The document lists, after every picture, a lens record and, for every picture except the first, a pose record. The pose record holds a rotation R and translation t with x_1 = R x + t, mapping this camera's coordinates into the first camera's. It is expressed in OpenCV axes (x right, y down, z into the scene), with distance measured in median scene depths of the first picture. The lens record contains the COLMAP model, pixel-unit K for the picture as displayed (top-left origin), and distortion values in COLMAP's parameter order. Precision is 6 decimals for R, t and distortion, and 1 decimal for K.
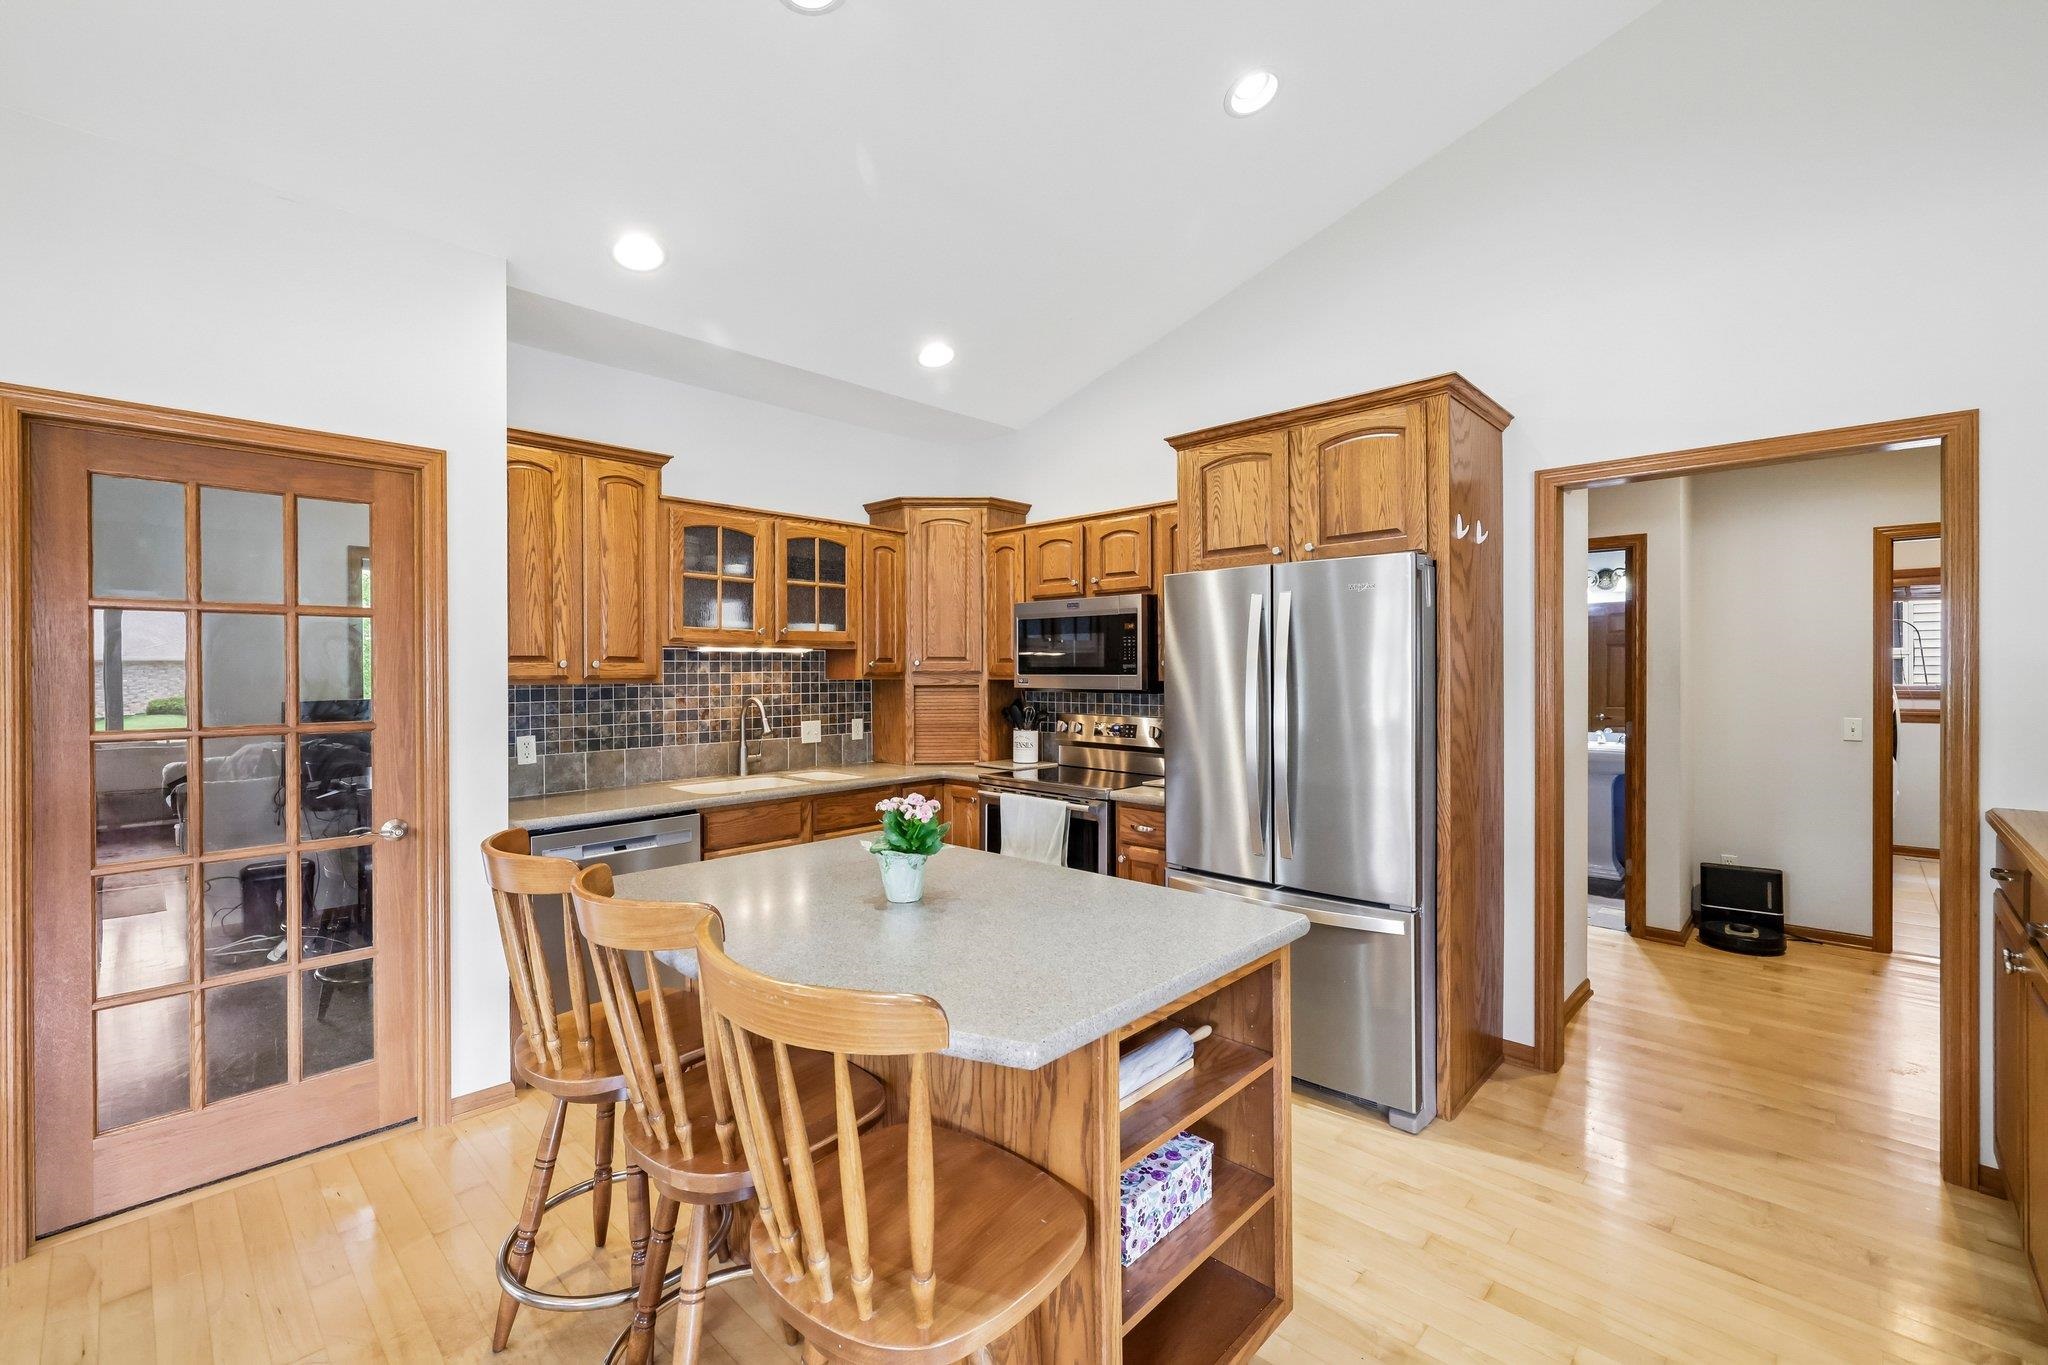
lens RADIAL K [[863.7, 0, 1017.5], [0, 863.7, 675.7], [0, 0, 1]] dist [0.000742, -0.000234]
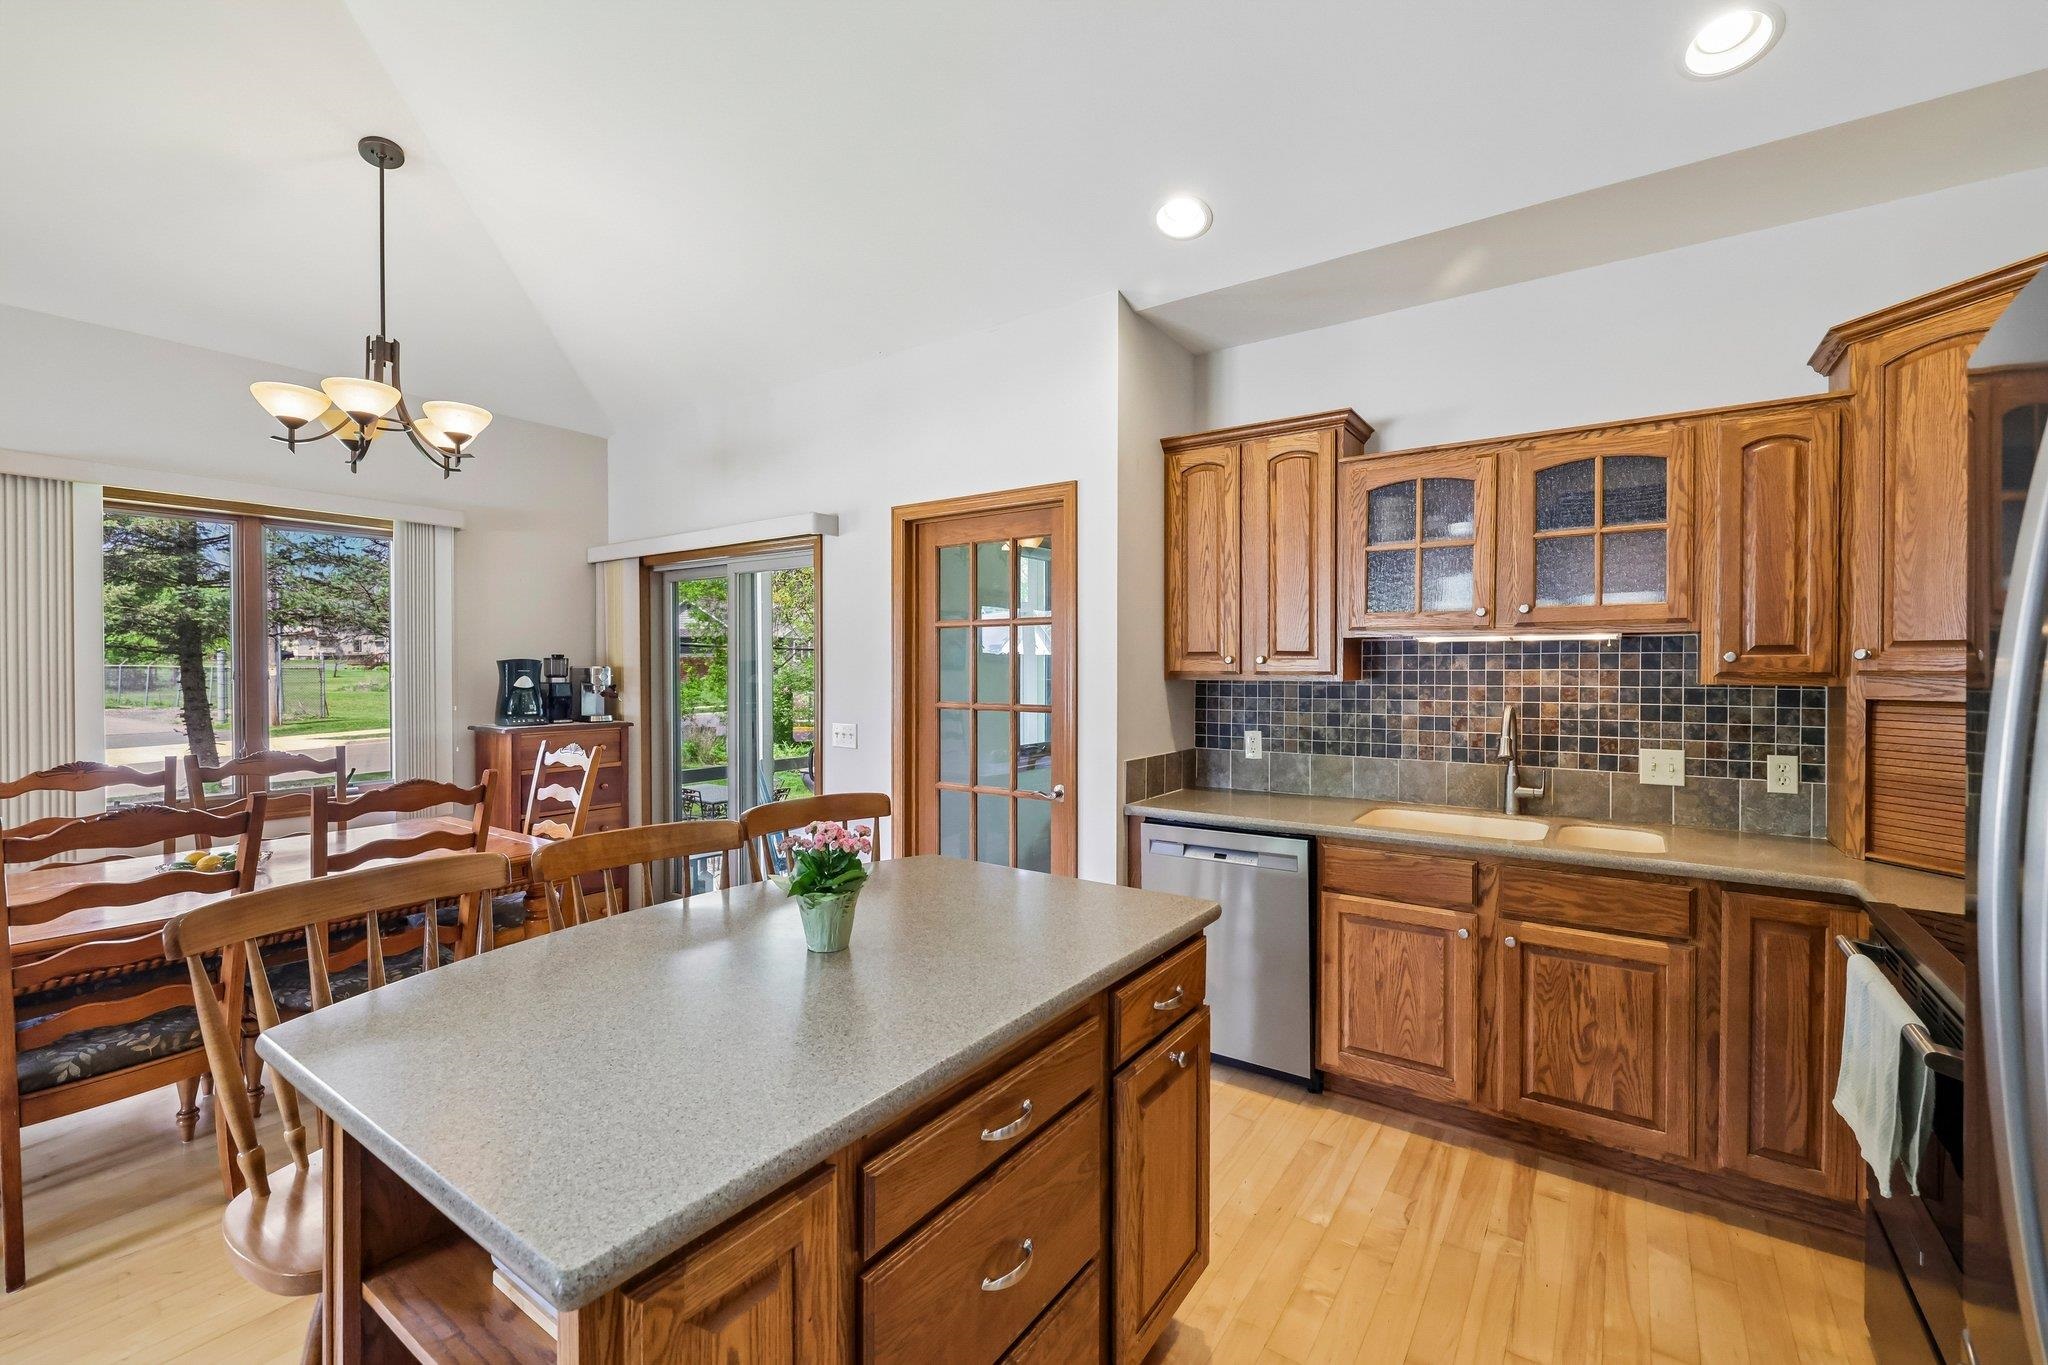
lens RADIAL K [[863.7, 0, 1018.4], [0, 863.7, 674.4], [0, 0, 1]] dist [0.000742, -0.000234]
pose [[0.145810, 0.015042, -0.989198, 0.340159], [-0.007717, 0.999871, 0.014067, -0.007183], [0.989283, 0.005583, 0.145907, 0.509870]]
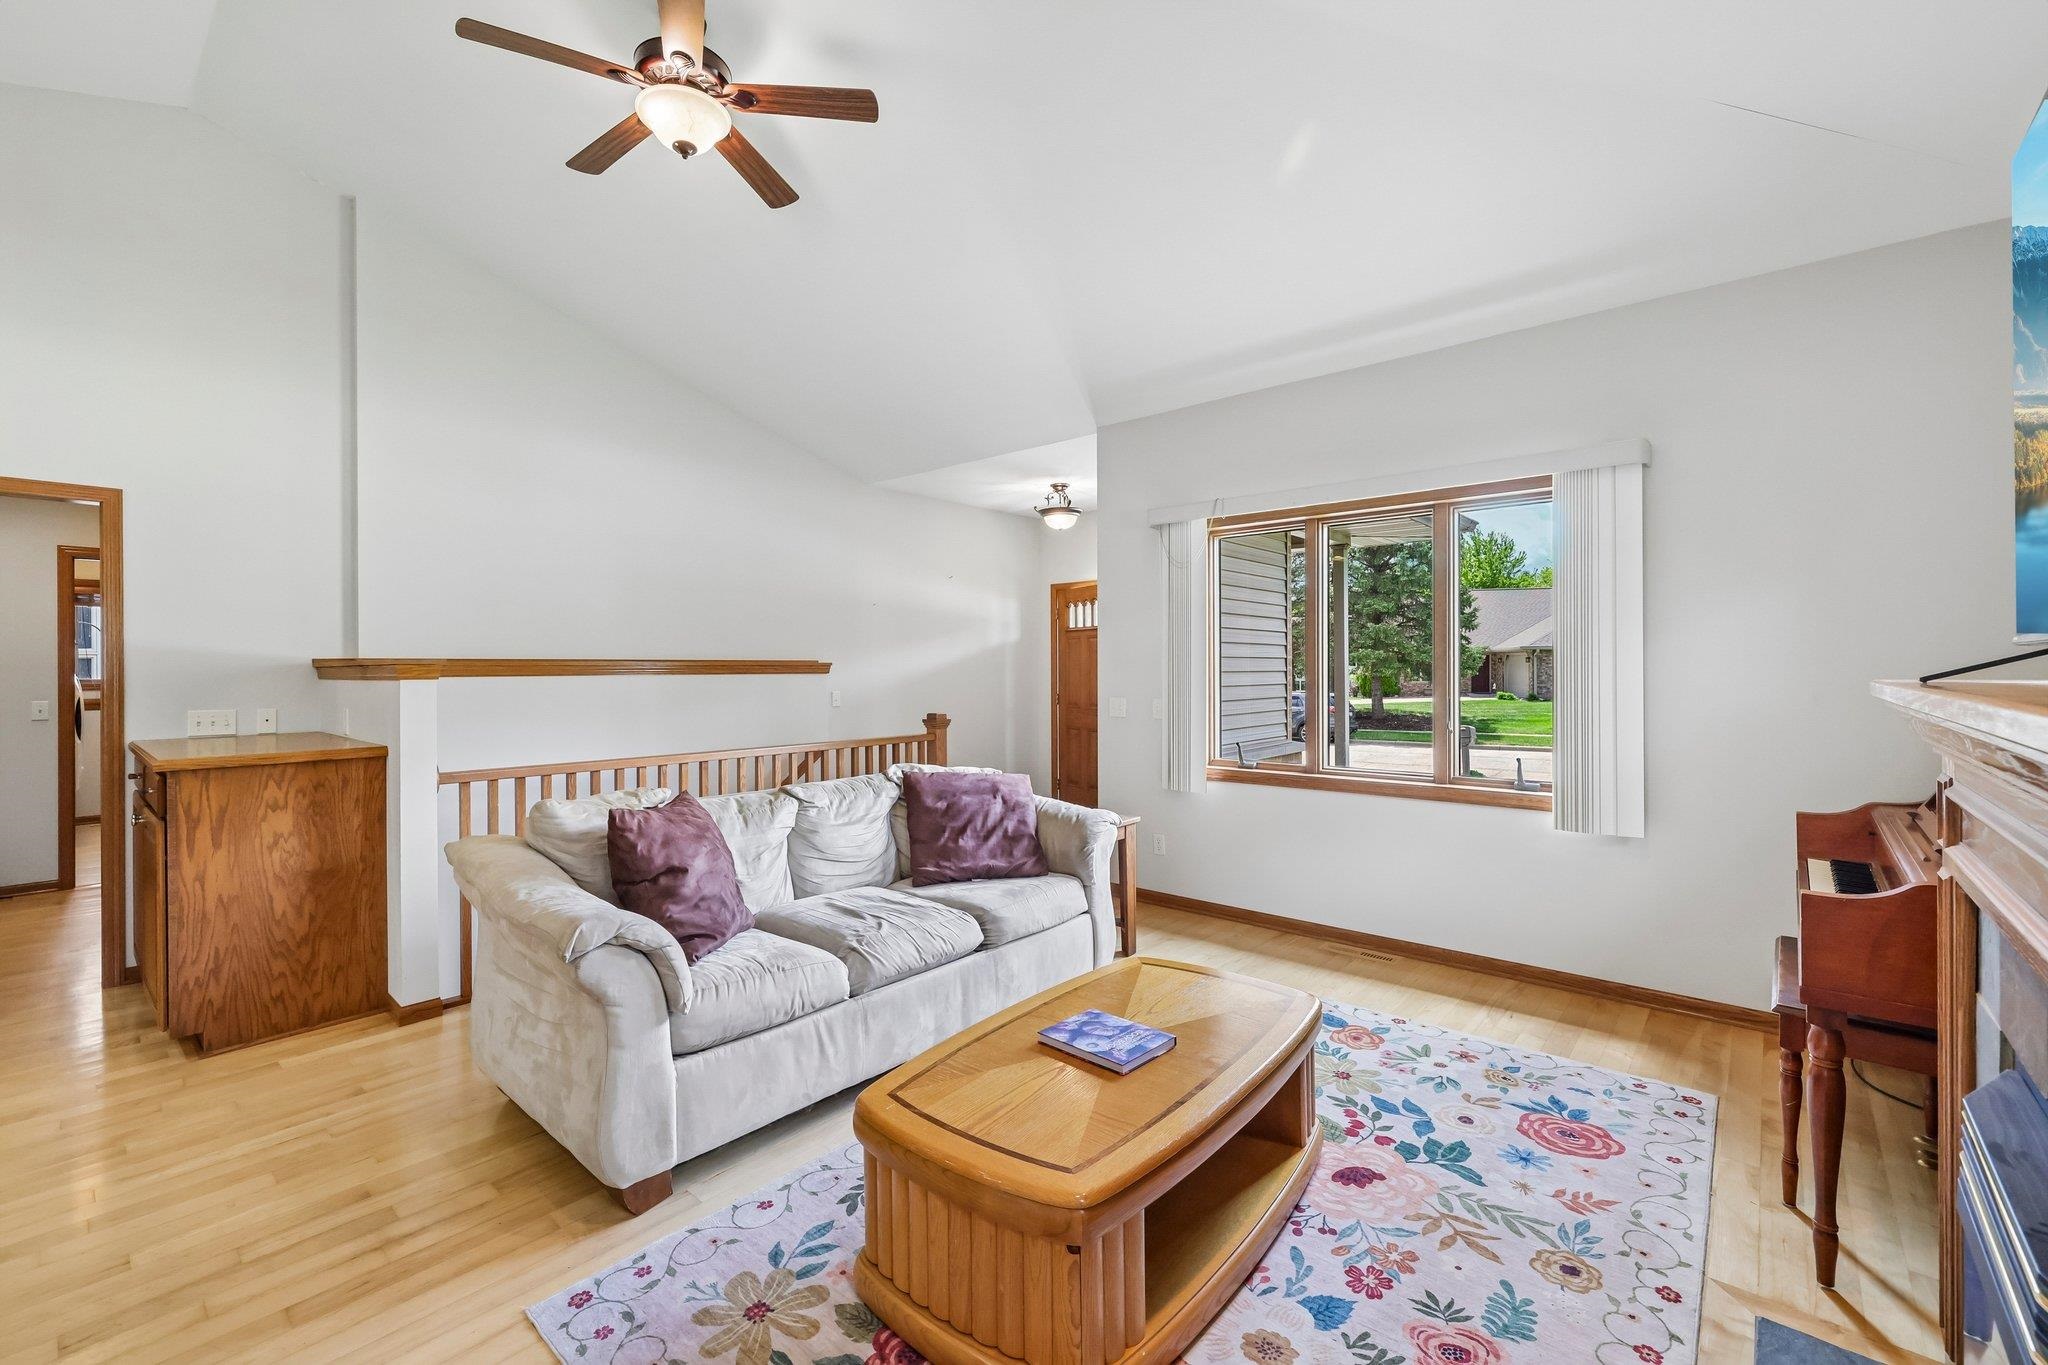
lens RADIAL K [[863.7, 0, 1010.2], [0, 863.7, 668.7], [0, 0, 1]] dist [0.000742, -0.000234]
pose [[-0.041095, 0.001814, 0.999154, -0.313494], [0.013375, 0.999910, -0.001266, 0.025489], [-0.999066, 0.013312, -0.041116, -0.325121]]
